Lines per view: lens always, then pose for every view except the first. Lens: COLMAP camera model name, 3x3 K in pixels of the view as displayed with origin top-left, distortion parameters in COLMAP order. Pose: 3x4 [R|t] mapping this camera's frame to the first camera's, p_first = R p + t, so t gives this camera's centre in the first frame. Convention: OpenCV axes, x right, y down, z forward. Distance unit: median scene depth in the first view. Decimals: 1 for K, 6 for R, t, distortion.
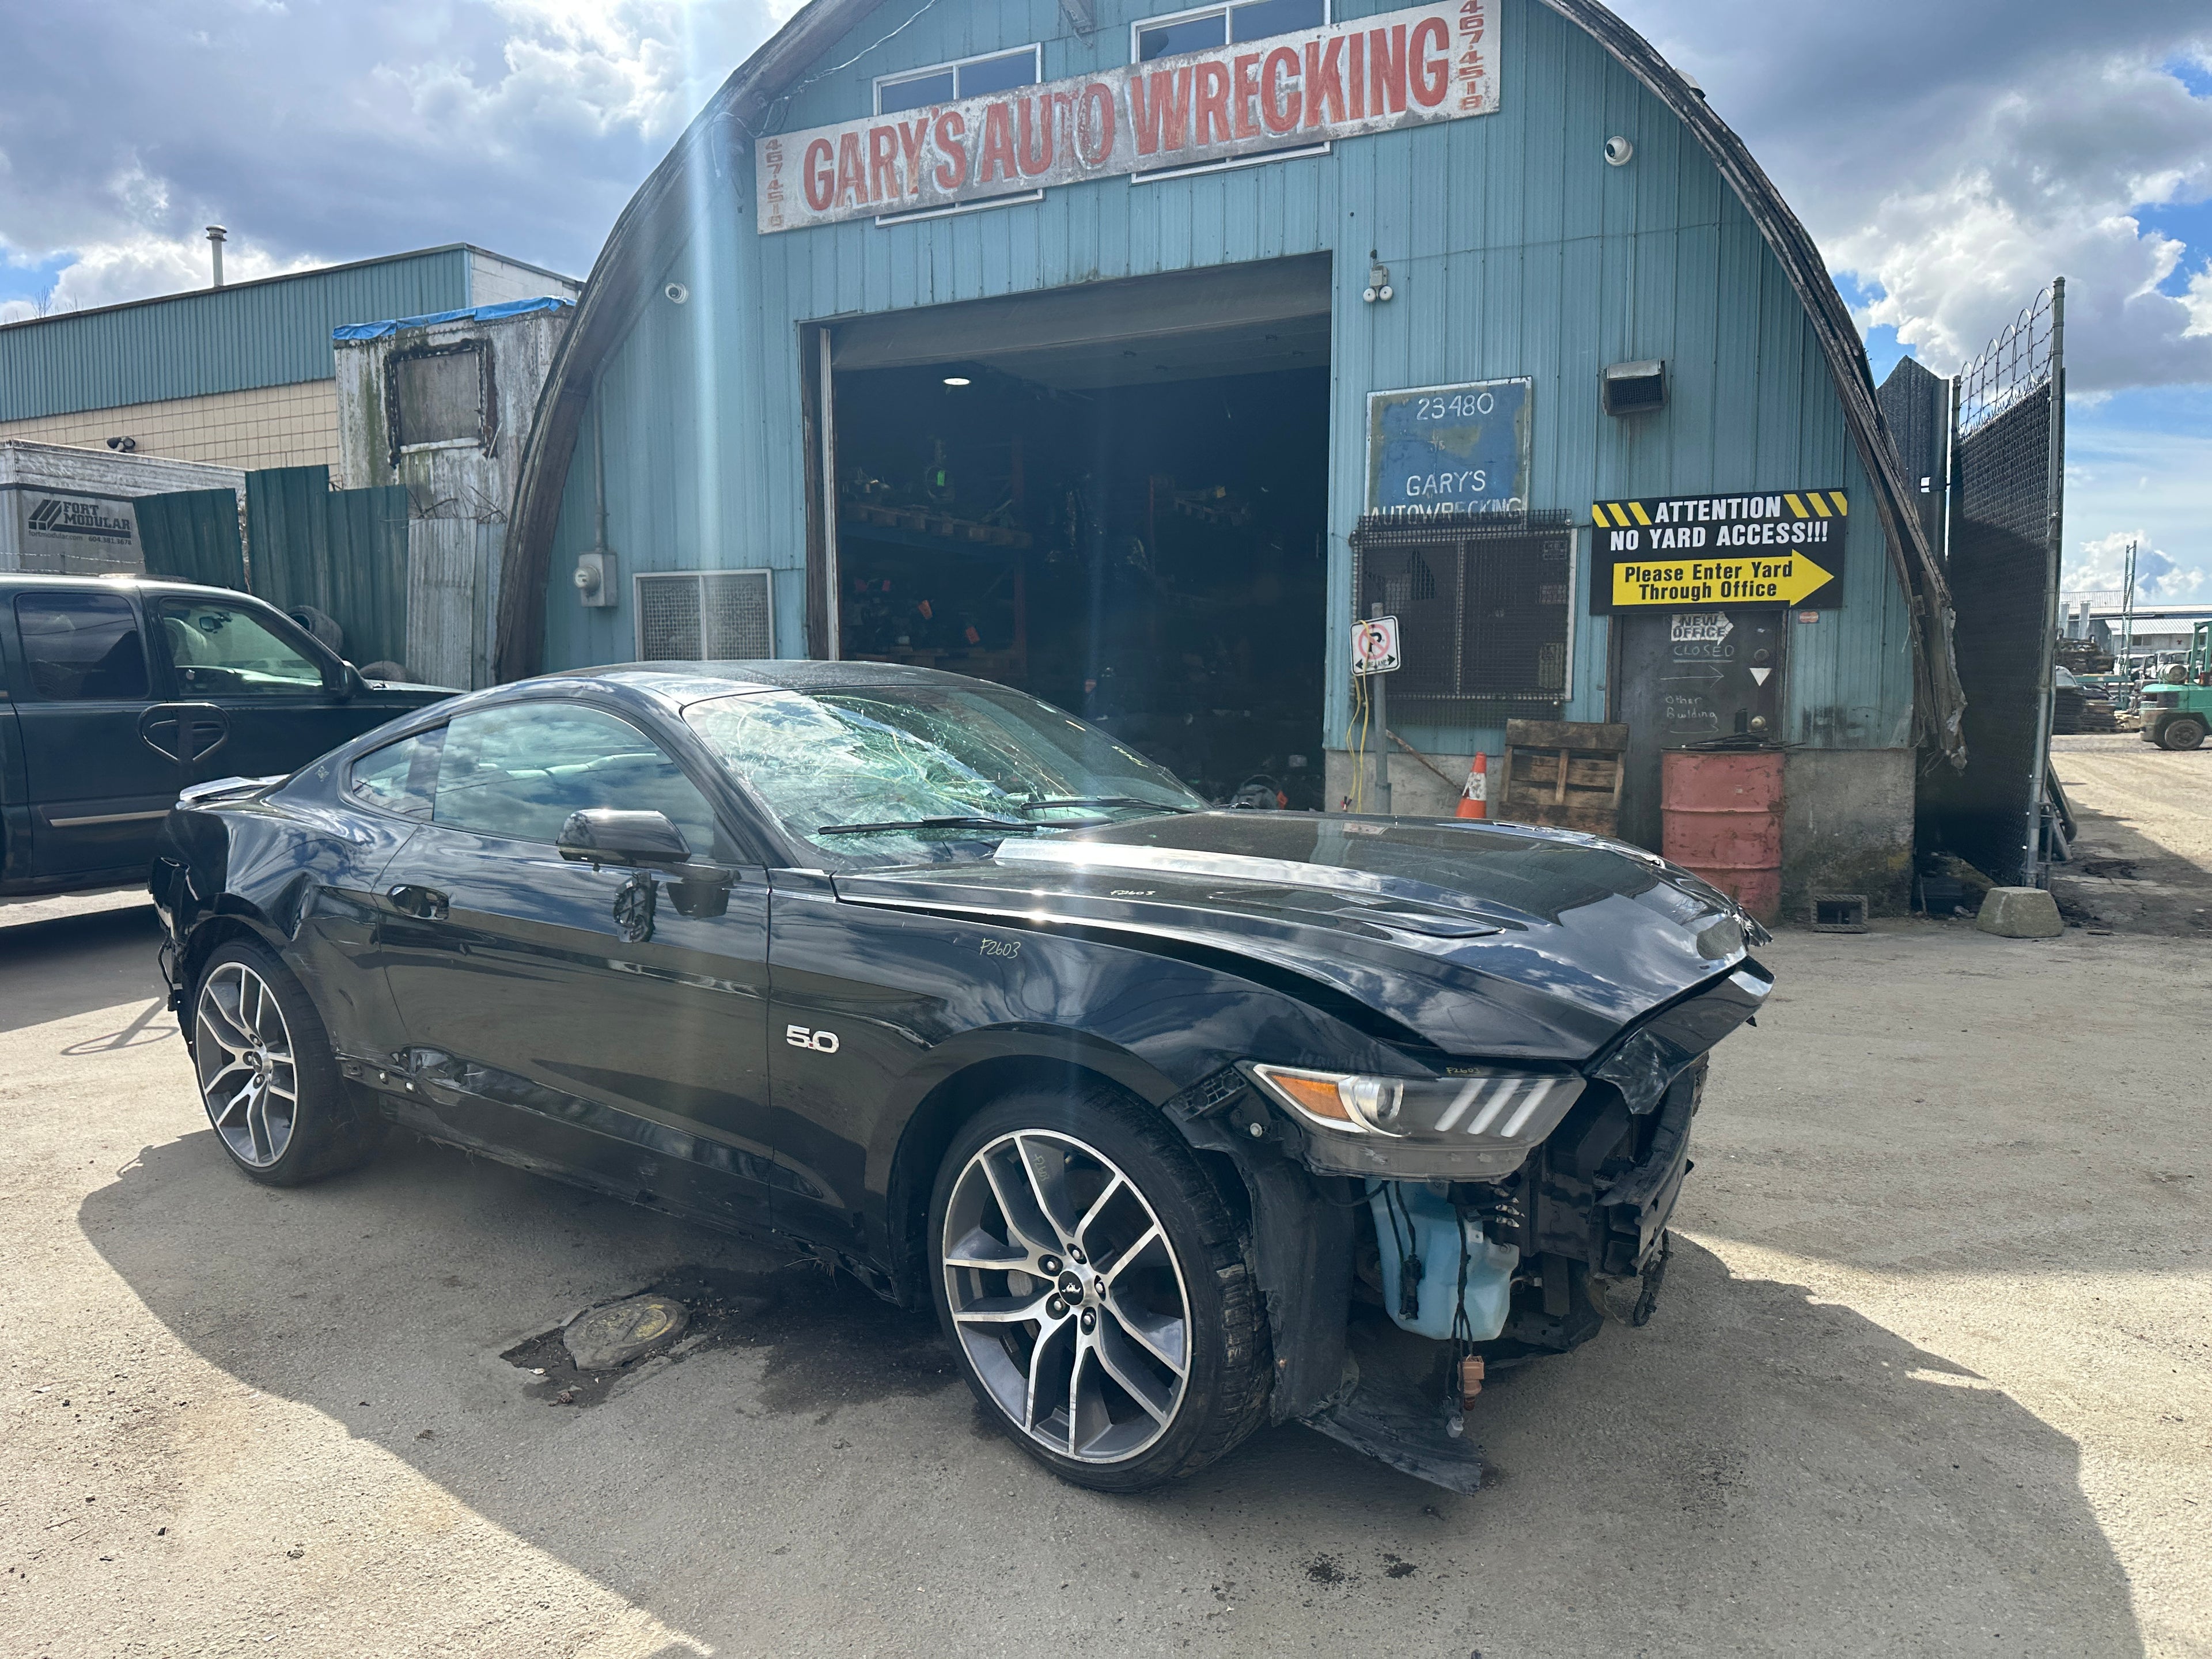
lens RADIAL K [[1749.7, 0, 1038.0], [0, 1749.7, 830.9], [0, 0, 1]] dist [0.115835, -0.257695]
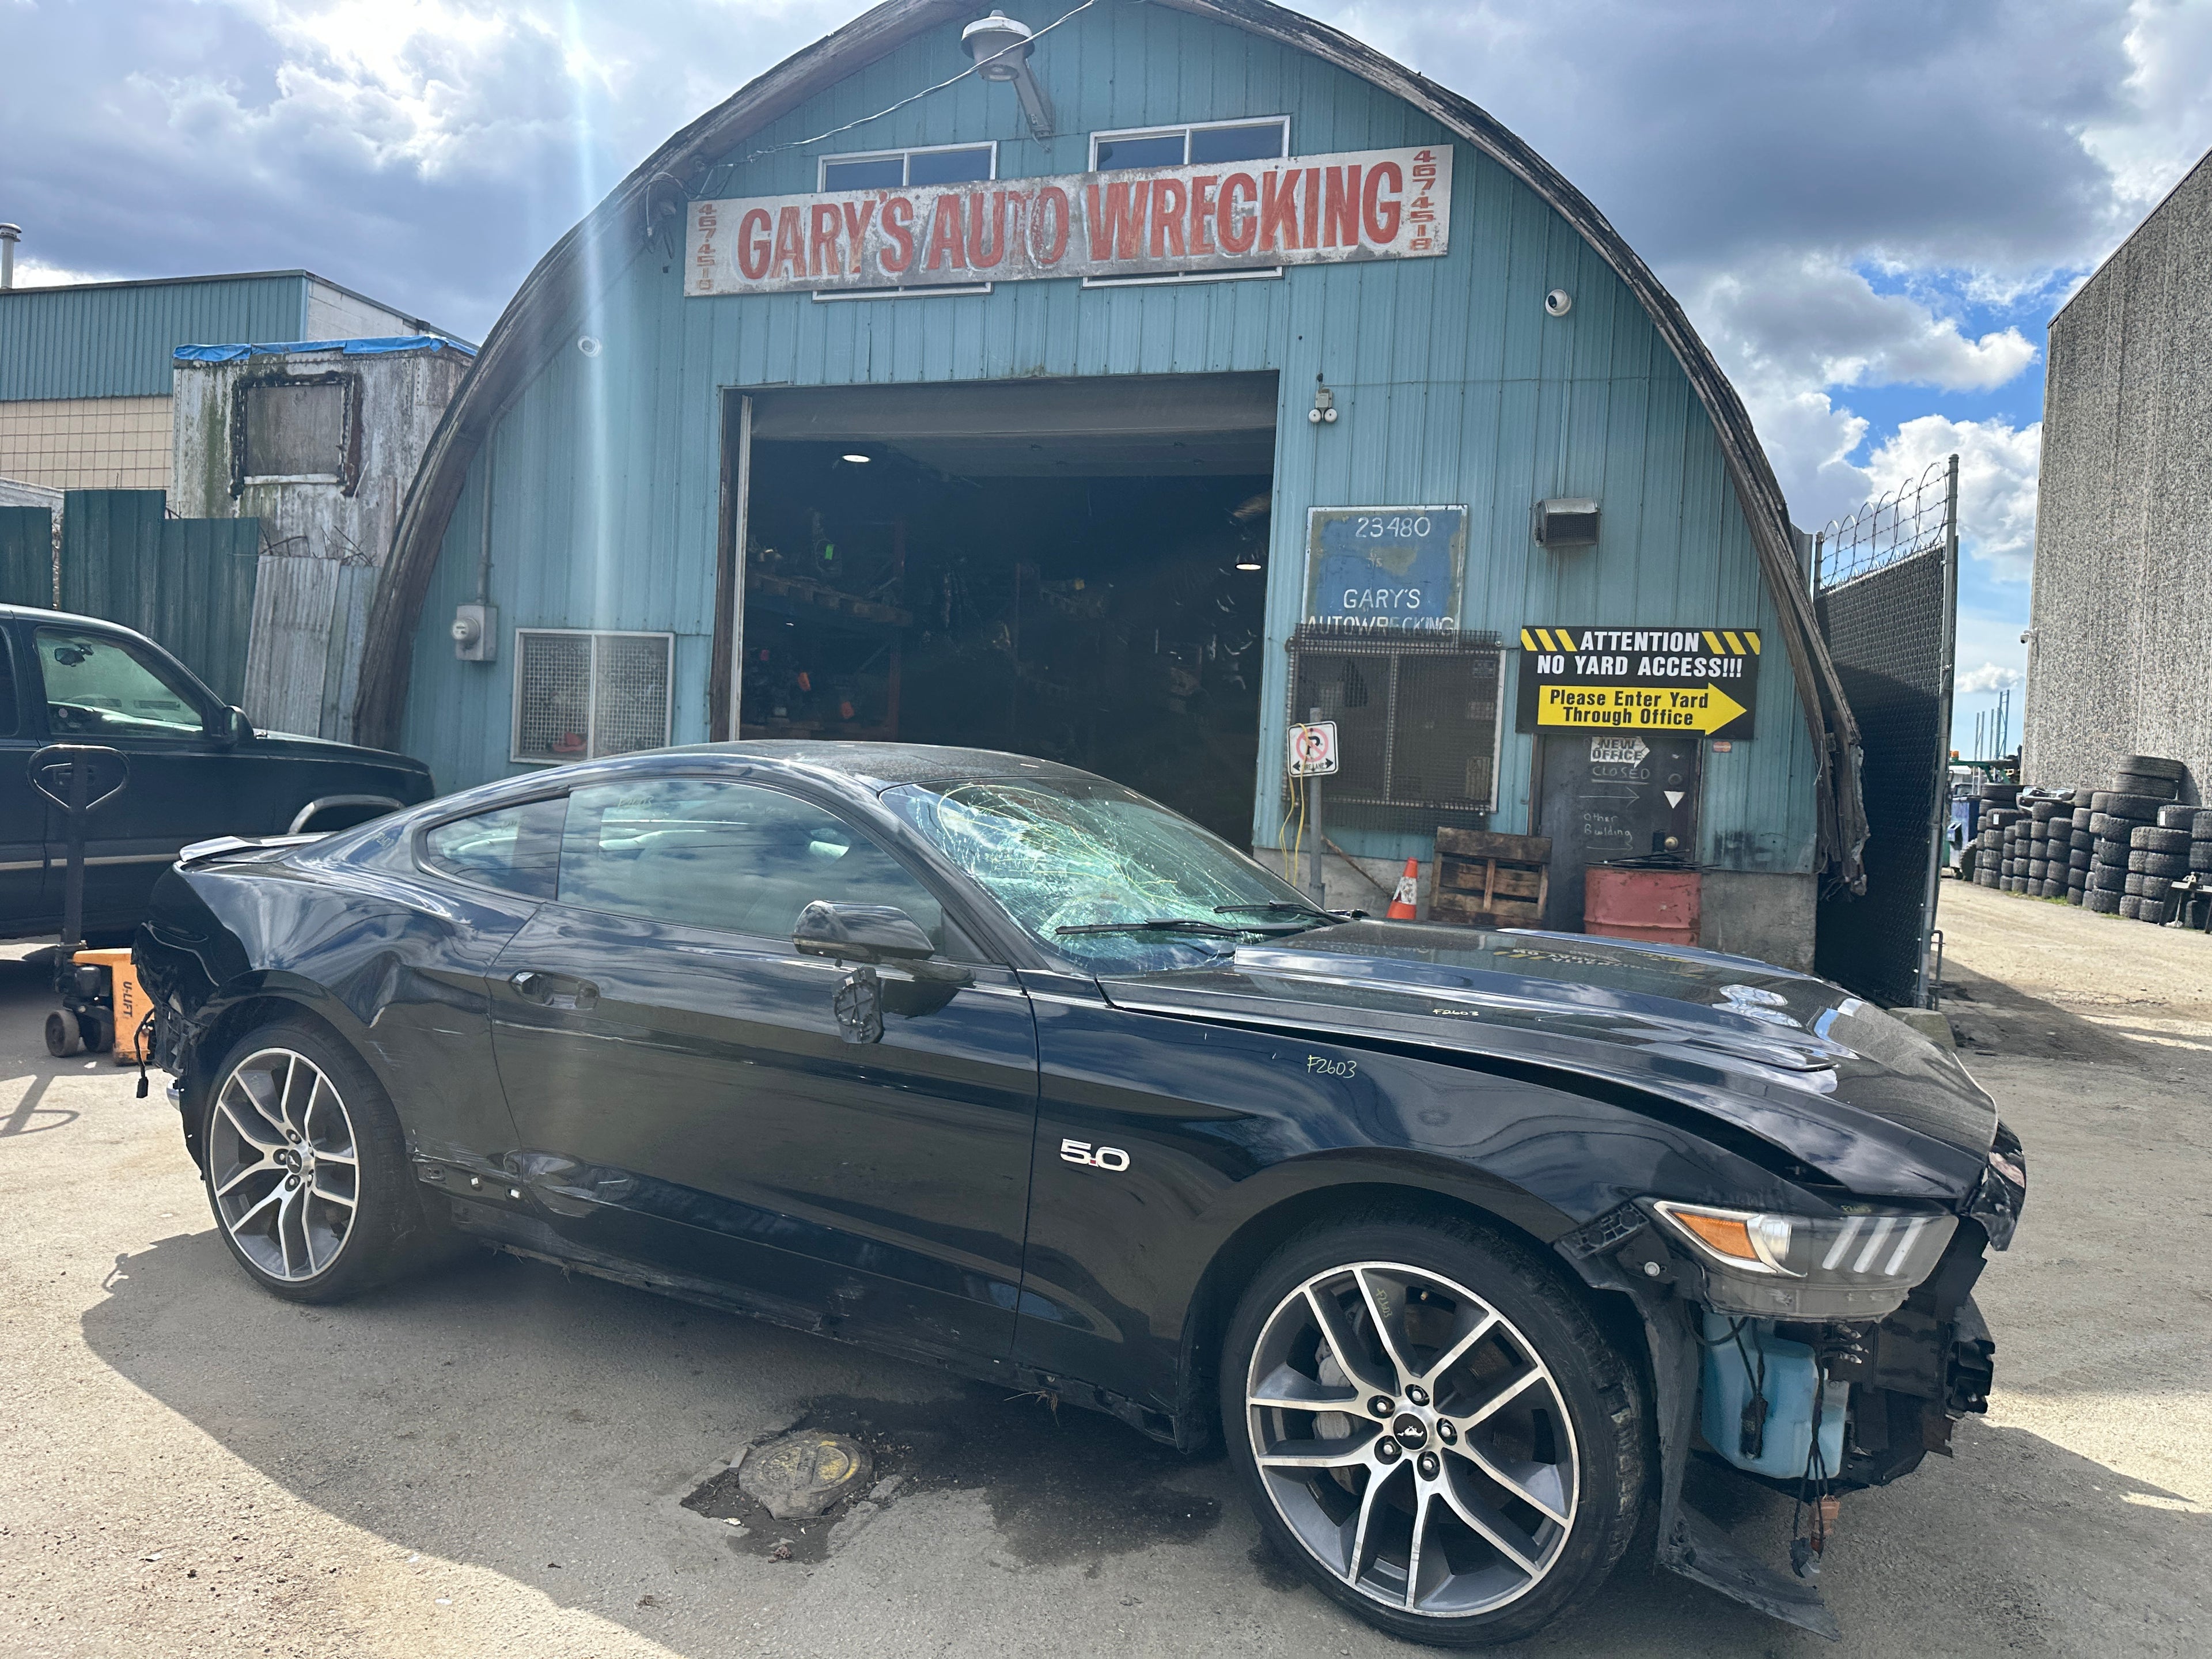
lens RADIAL K [[1740.9, 0, 1070.0], [0, 1740.9, 789.3], [0, 0, 1]] dist [0.115348, -0.222629]
pose [[0.983416, 0.049551, 0.174466, -0.125727], [-0.037676, 0.996783, -0.070735, -0.004667], [-0.177409, 0.062988, 0.982119, 0.025755]]
